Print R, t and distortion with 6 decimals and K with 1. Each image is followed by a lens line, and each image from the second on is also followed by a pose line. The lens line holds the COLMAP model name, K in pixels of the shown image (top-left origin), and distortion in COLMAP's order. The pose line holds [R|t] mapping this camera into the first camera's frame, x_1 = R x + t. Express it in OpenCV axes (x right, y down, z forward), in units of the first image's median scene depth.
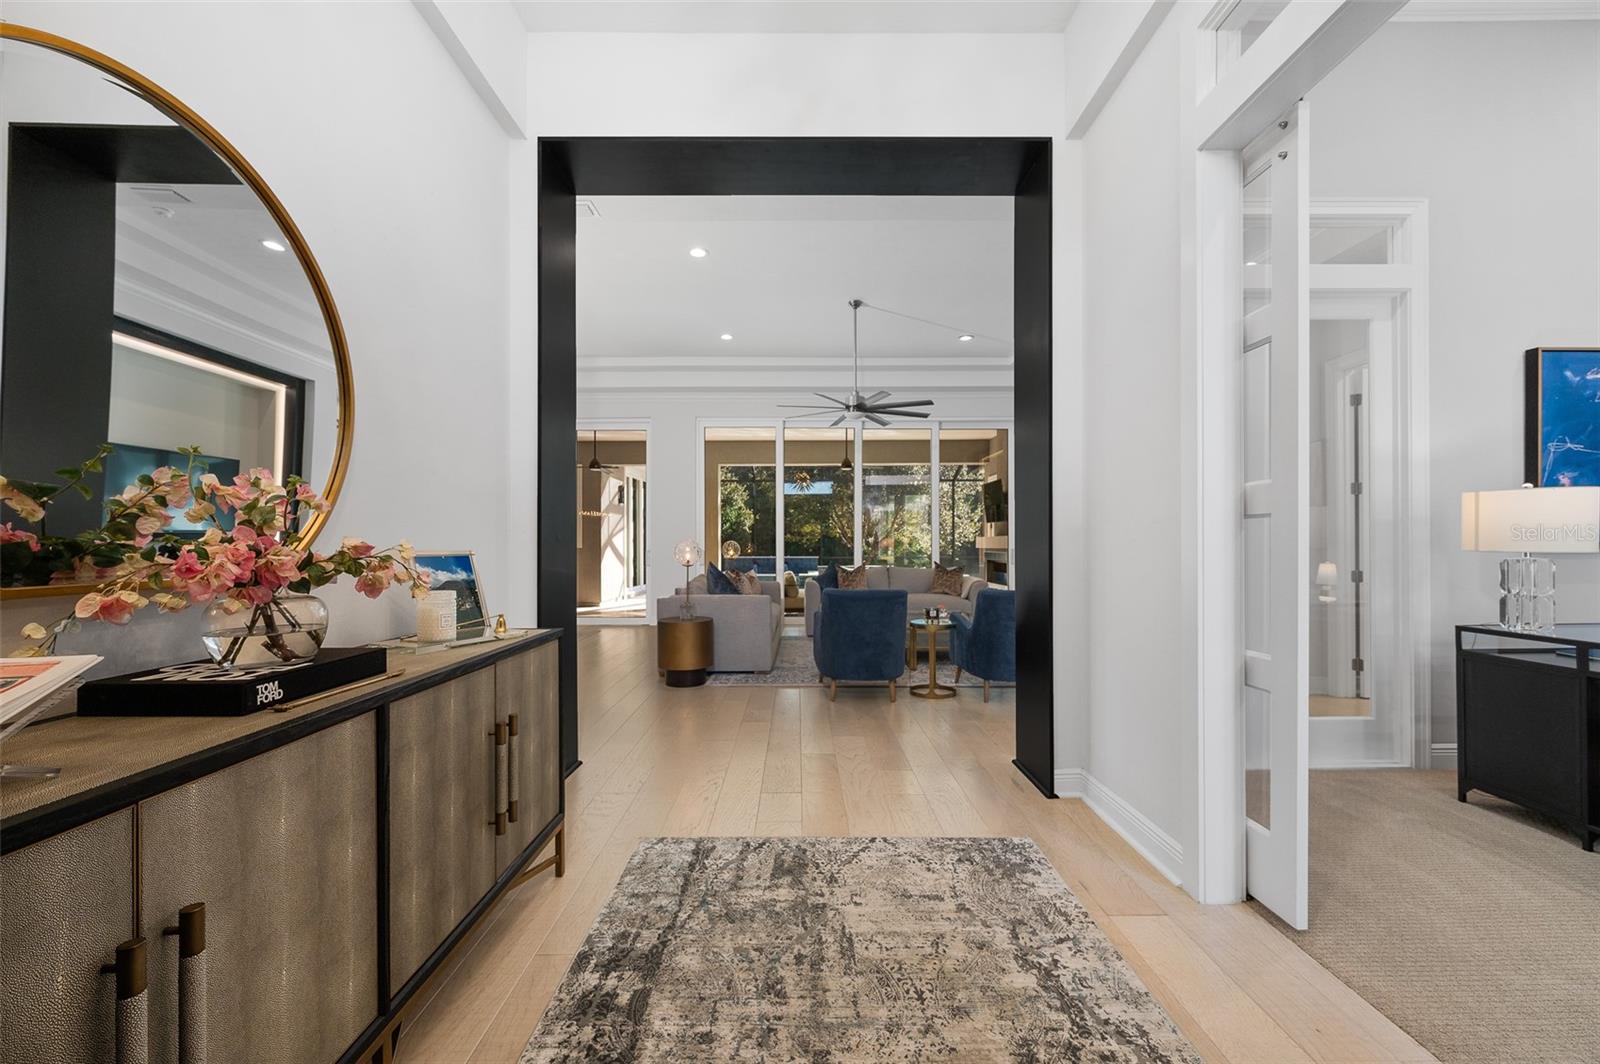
lens RADIAL K [[622.2, 0, 802.1], [0, 622.2, 551.2], [0, 0, 1]] dist [0.000155, -0.000032]
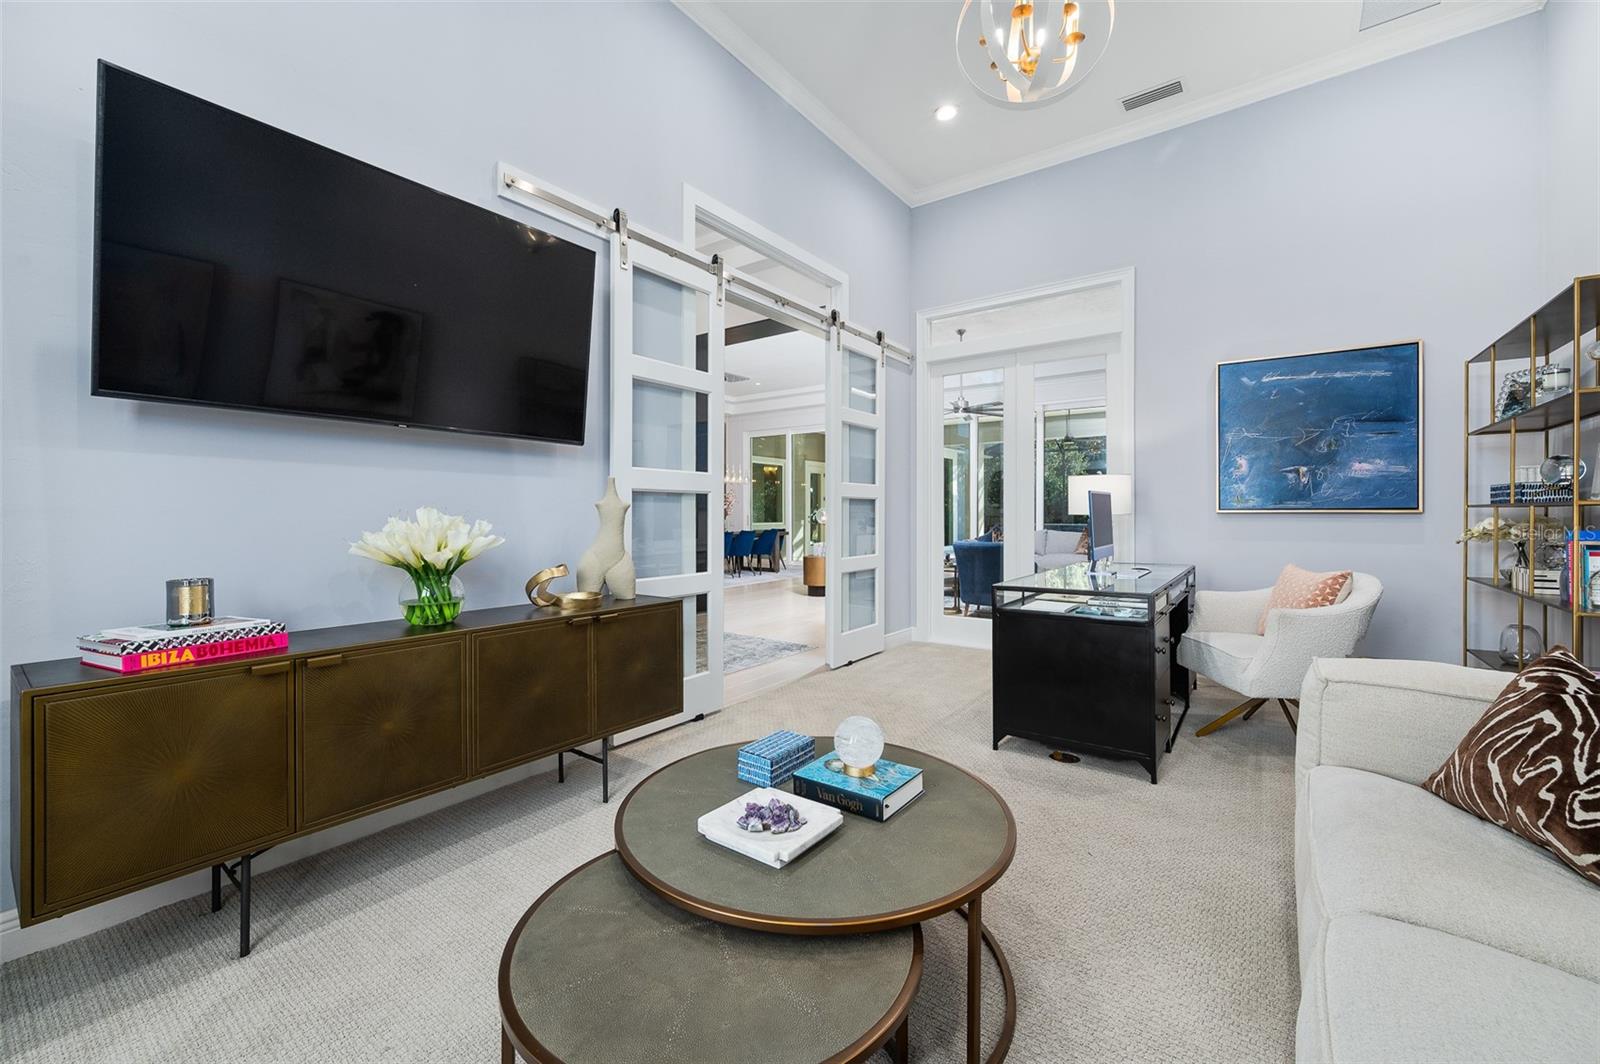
lens RADIAL K [[633.0, 0, 803.4], [0, 633.0, 522.2], [0, 0, 1]] dist [0.002668, 0.000172]
pose [[0.803417, 0.009379, -0.595343, 1.416845], [-0.004709, 0.999945, 0.009398, 0.006269], [0.595398, -0.004747, 0.803417, -0.687258]]
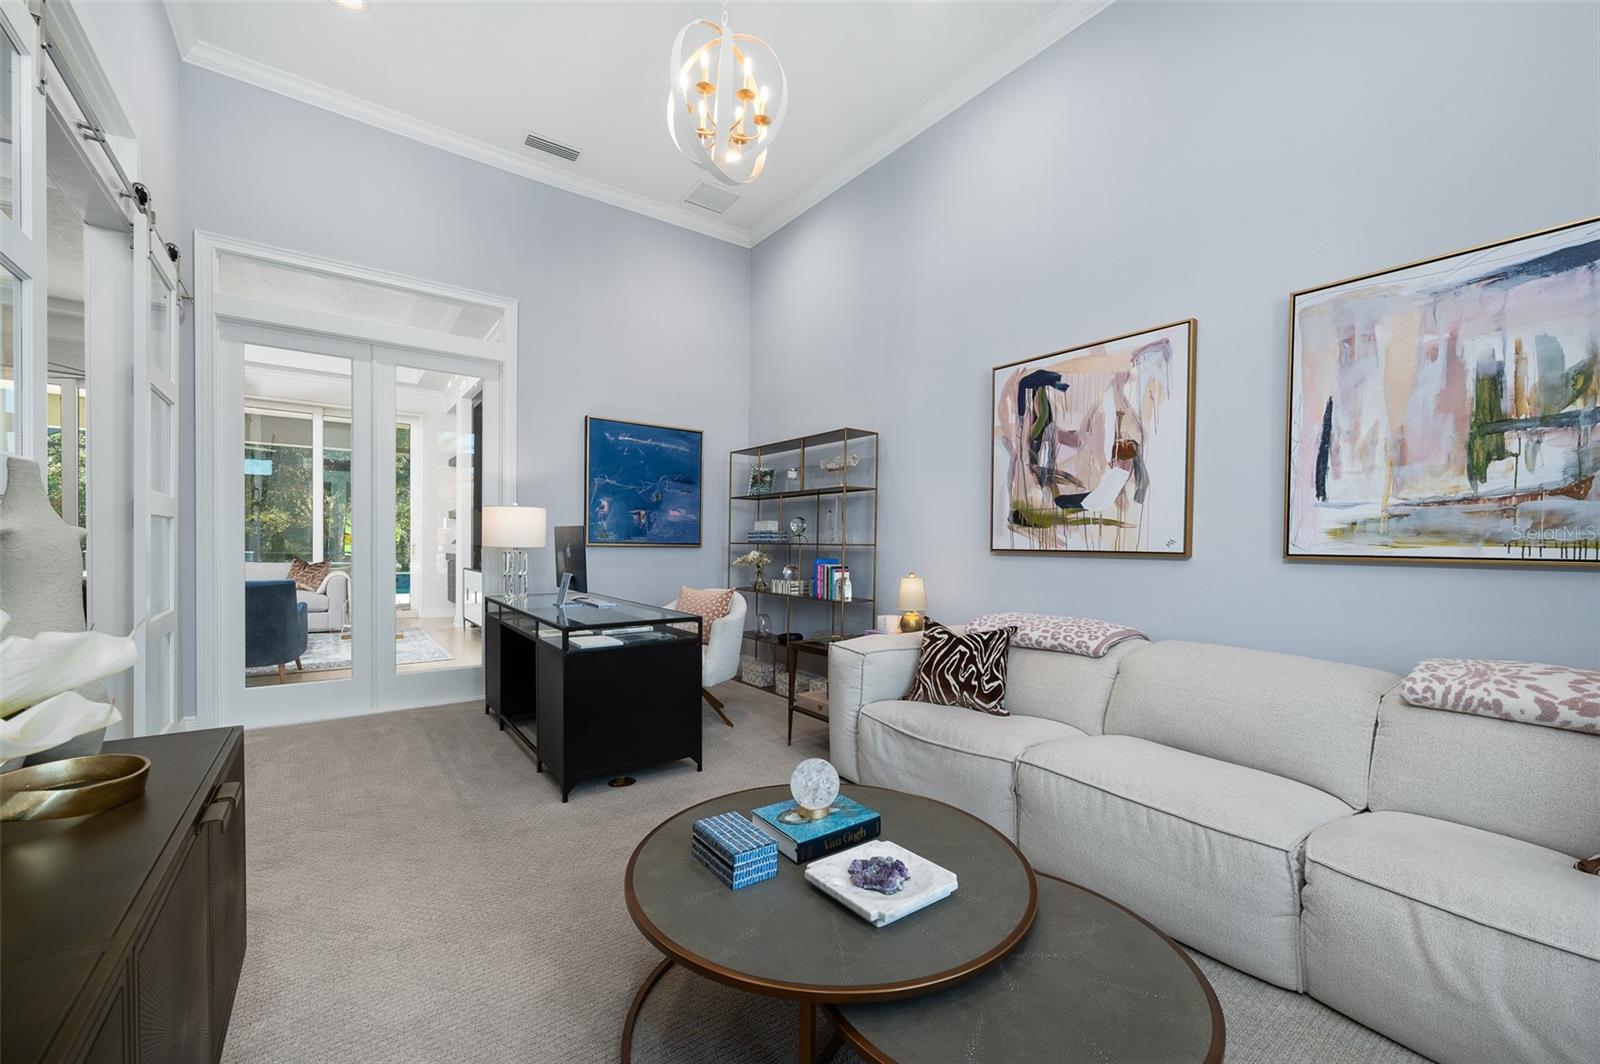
lens RADIAL K [[639.4, 0, 798.8], [0, 639.4, 563.7], [0, 0, 1]] dist [-0.001660, -0.000100]
pose [[0.810202, -0.003518, 0.586140, 0.749093], [-0.012572, 0.999648, 0.023378, -0.004849], [-0.586016, -0.026310, 0.809872, -0.656573]]
